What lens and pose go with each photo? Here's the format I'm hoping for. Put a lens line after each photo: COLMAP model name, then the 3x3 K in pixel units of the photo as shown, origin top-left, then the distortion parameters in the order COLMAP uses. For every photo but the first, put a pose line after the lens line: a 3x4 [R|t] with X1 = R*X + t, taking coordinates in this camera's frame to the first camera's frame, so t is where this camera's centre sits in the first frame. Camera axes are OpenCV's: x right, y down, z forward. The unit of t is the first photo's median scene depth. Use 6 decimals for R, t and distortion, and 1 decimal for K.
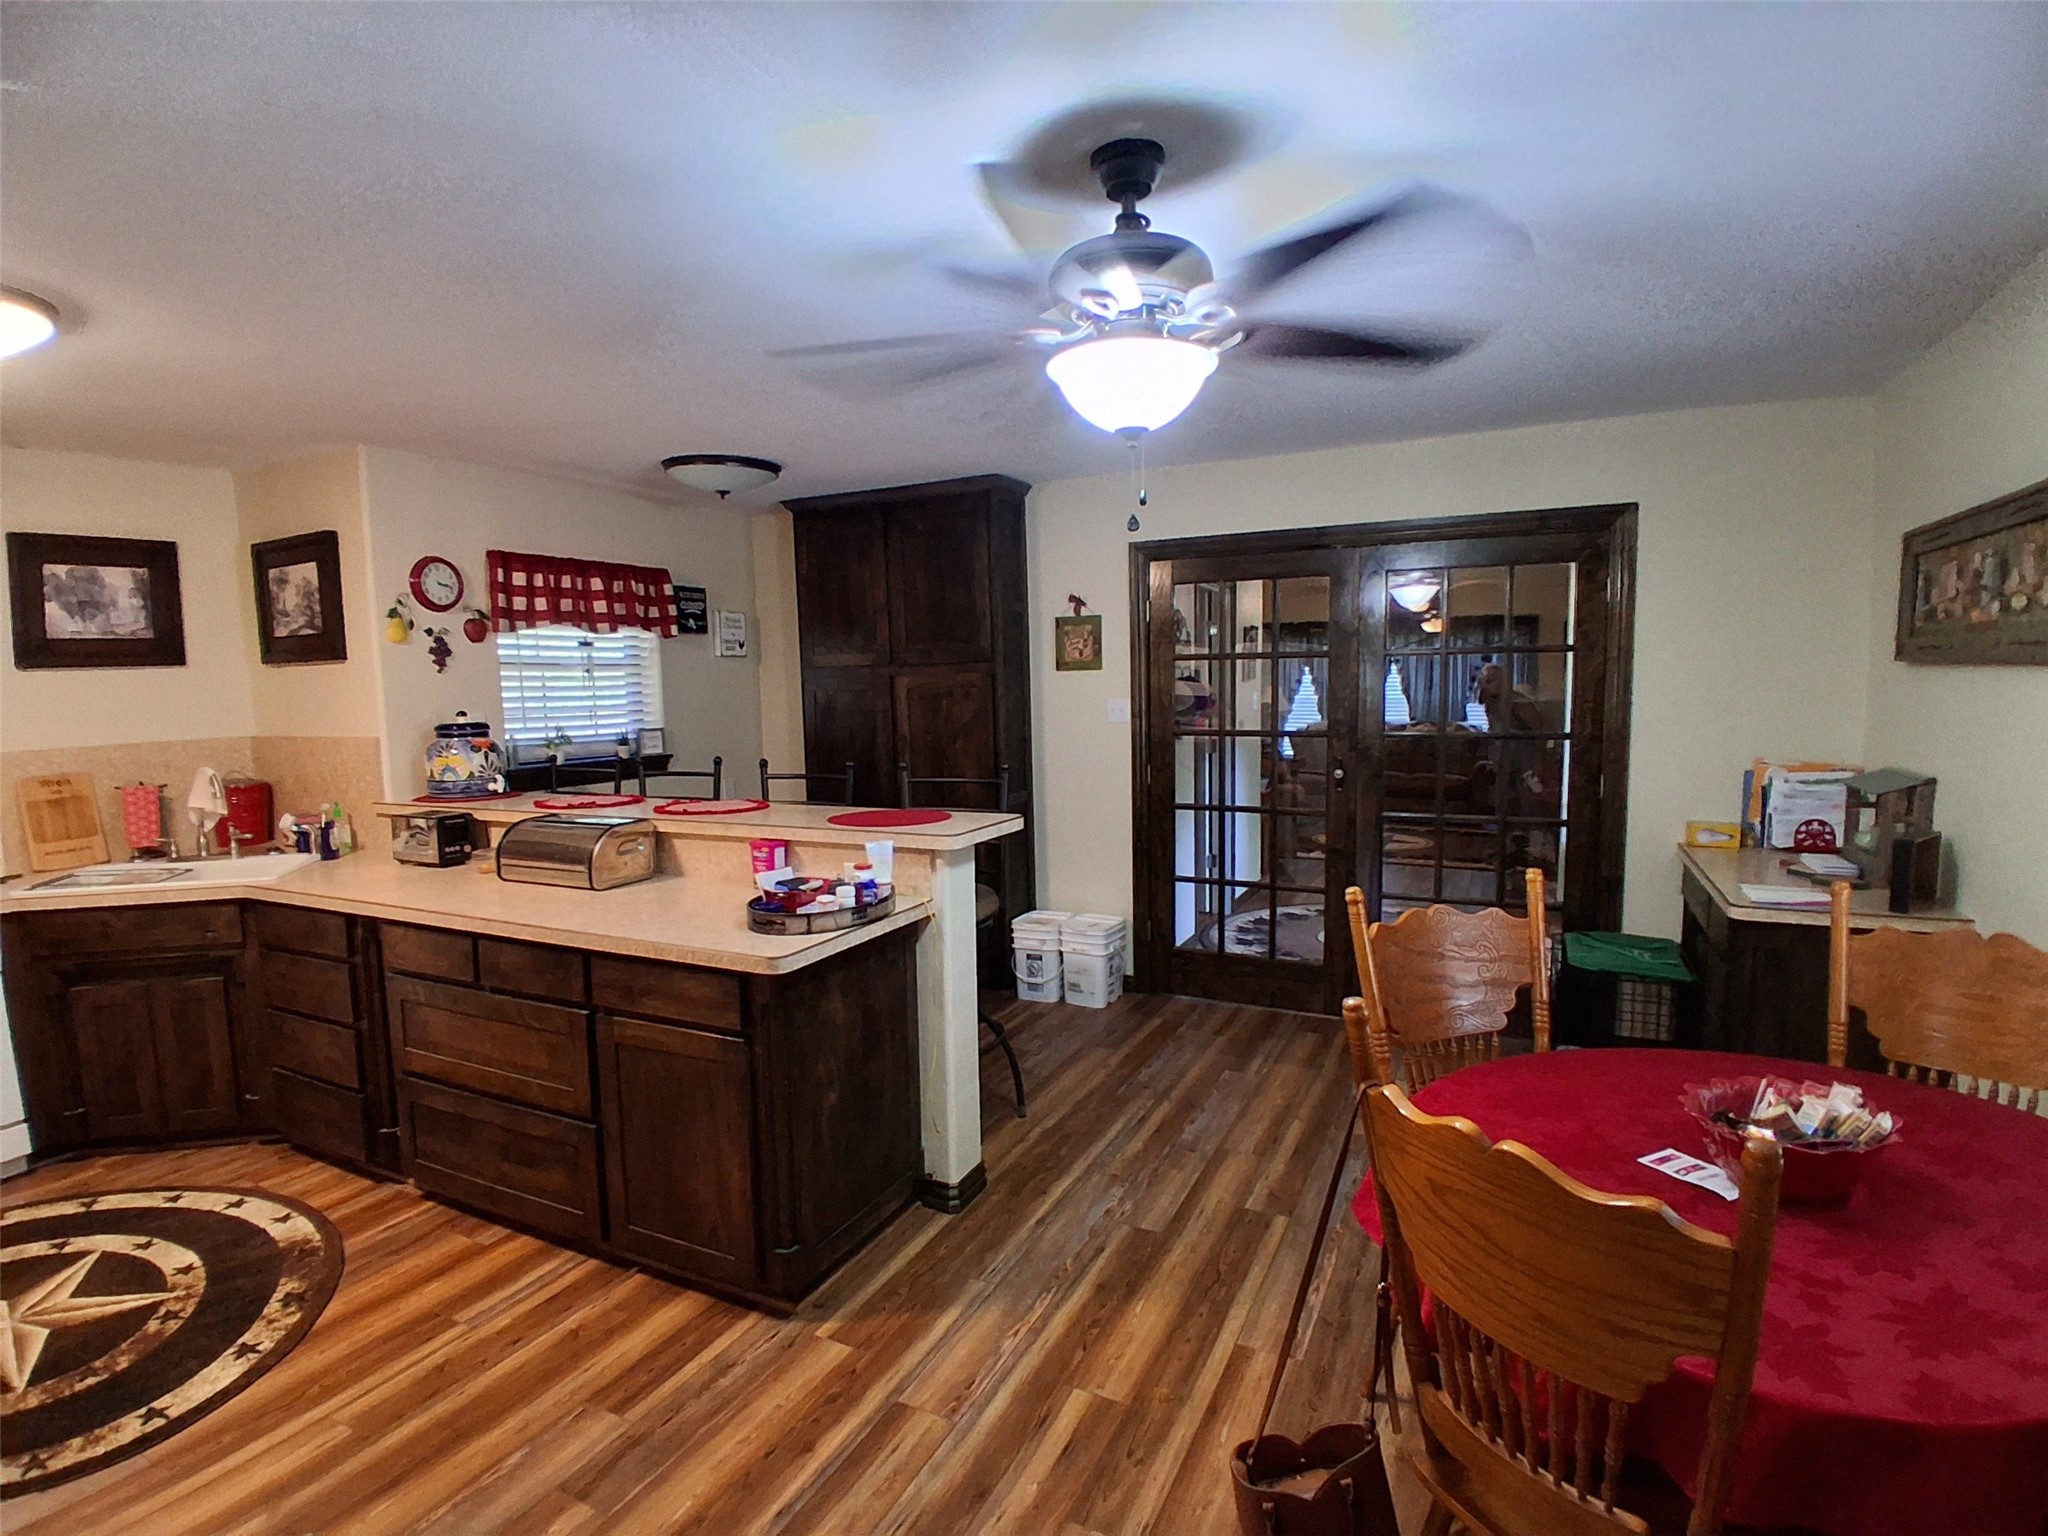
lens RADIAL K [[1021.7, 0, 1028.8], [0, 1021.7, 785.6], [0, 0, 1]] dist [-0.046834, -0.011499]
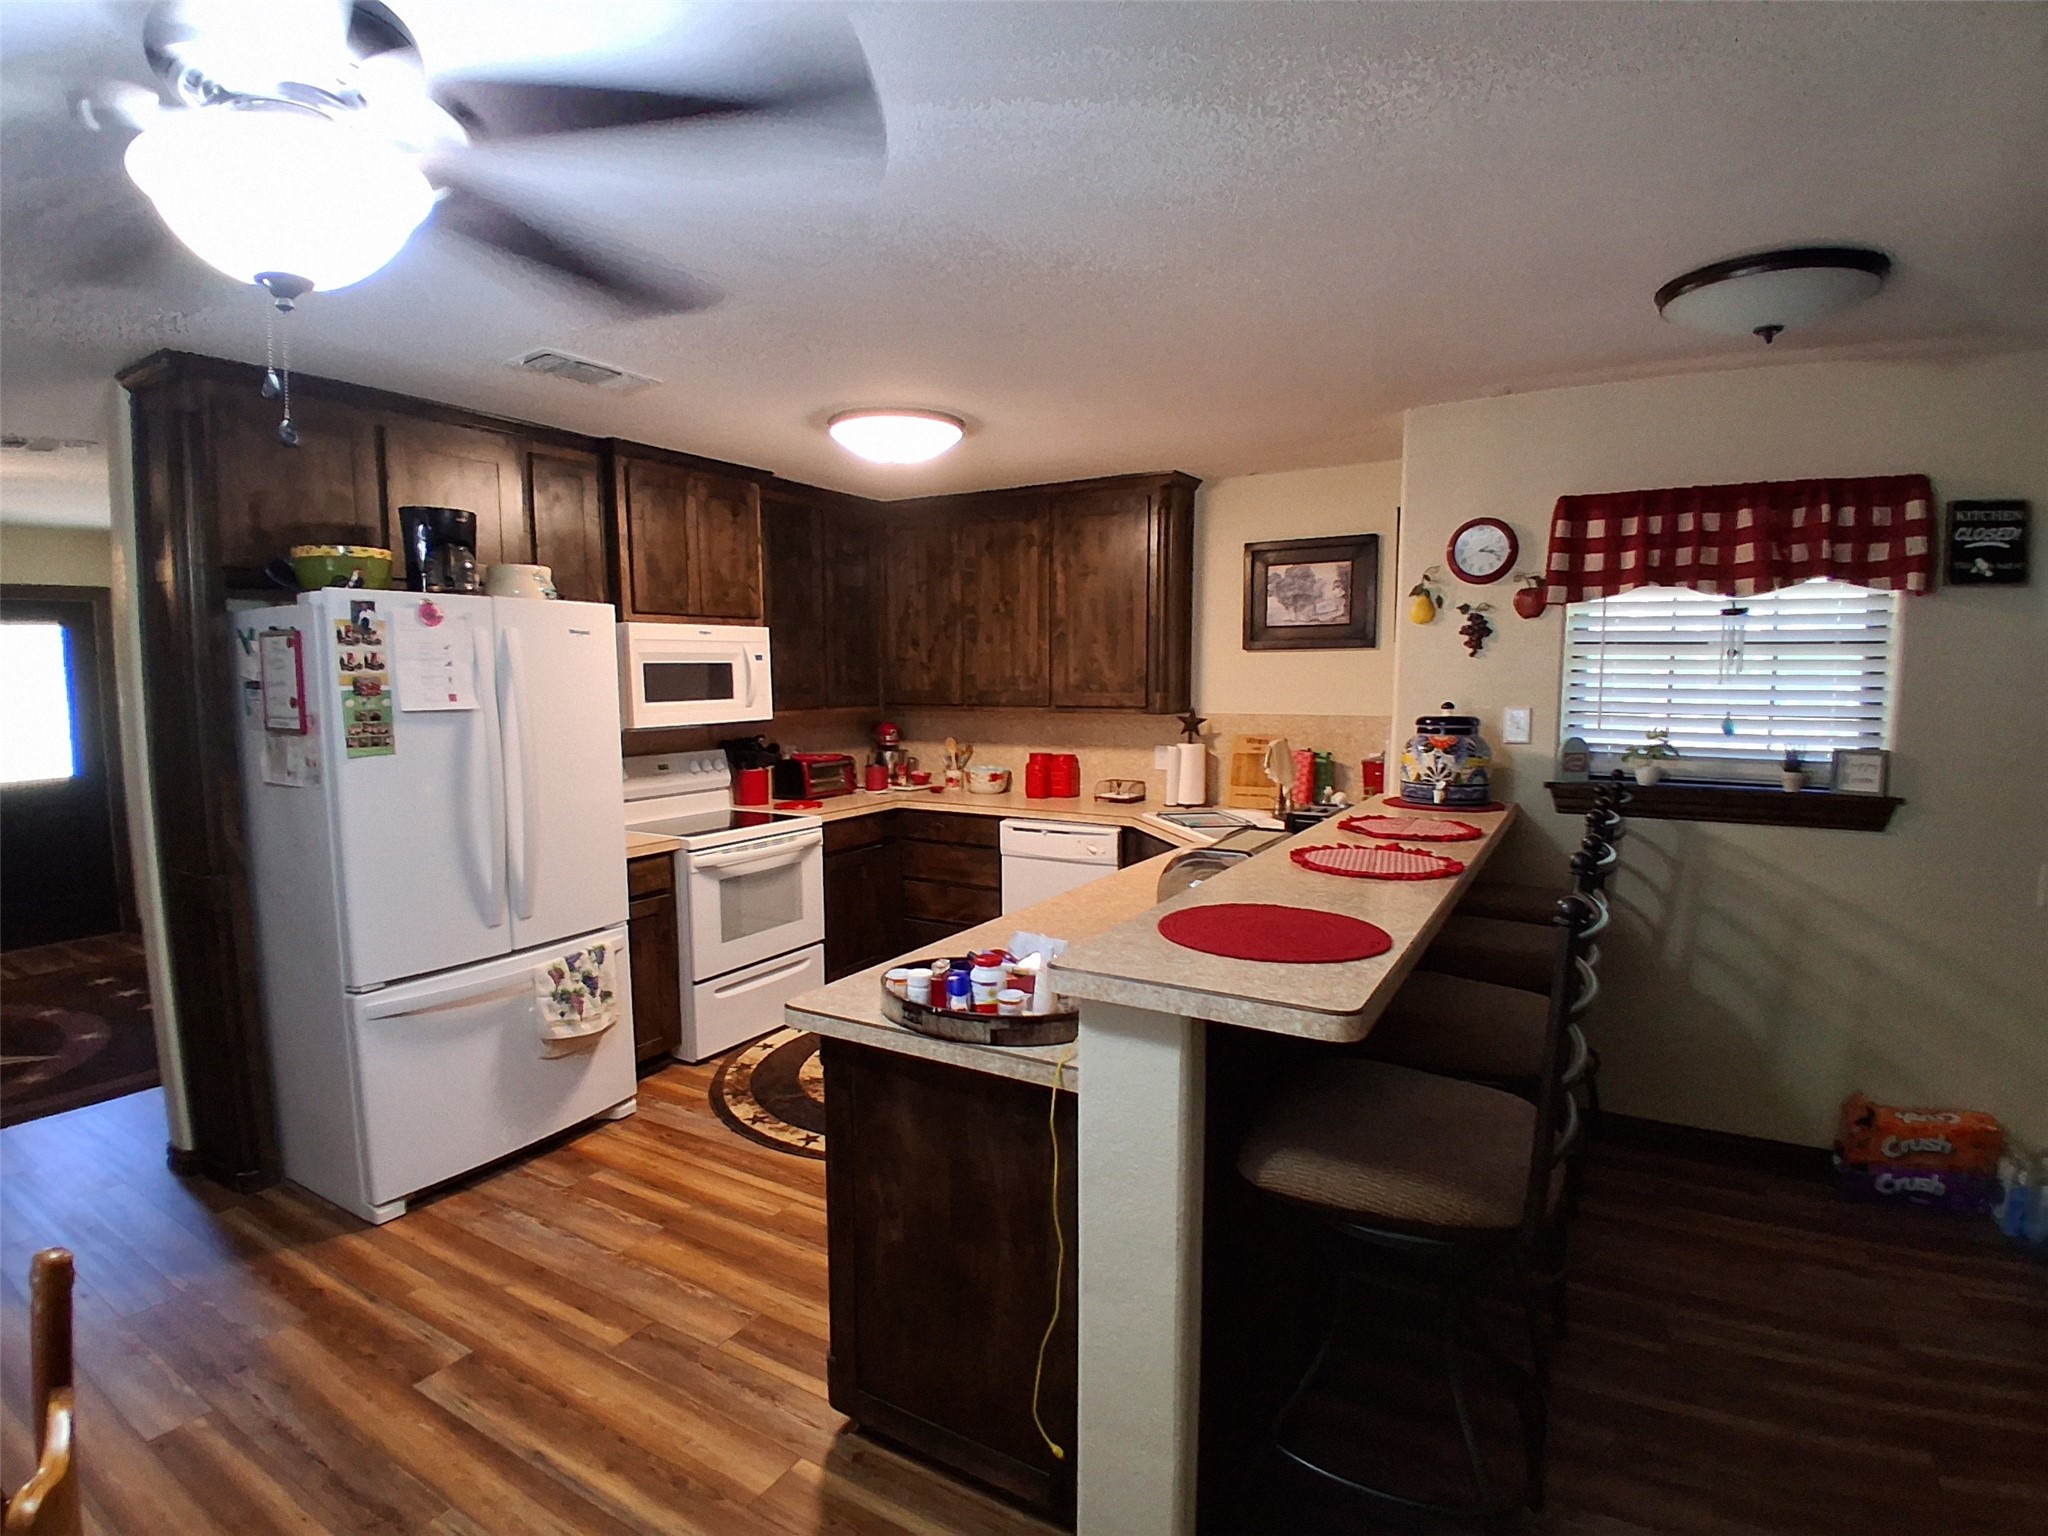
lens RADIAL K [[1021.7, 0, 1017.4], [0, 1021.7, 788.4], [0, 0, 1]] dist [-0.046834, -0.011499]
pose [[-0.086769, 0.123334, -0.988565, 0.305716], [-0.097315, 0.986512, 0.131619, -0.076625], [0.991464, 0.107623, -0.073597, 0.691937]]
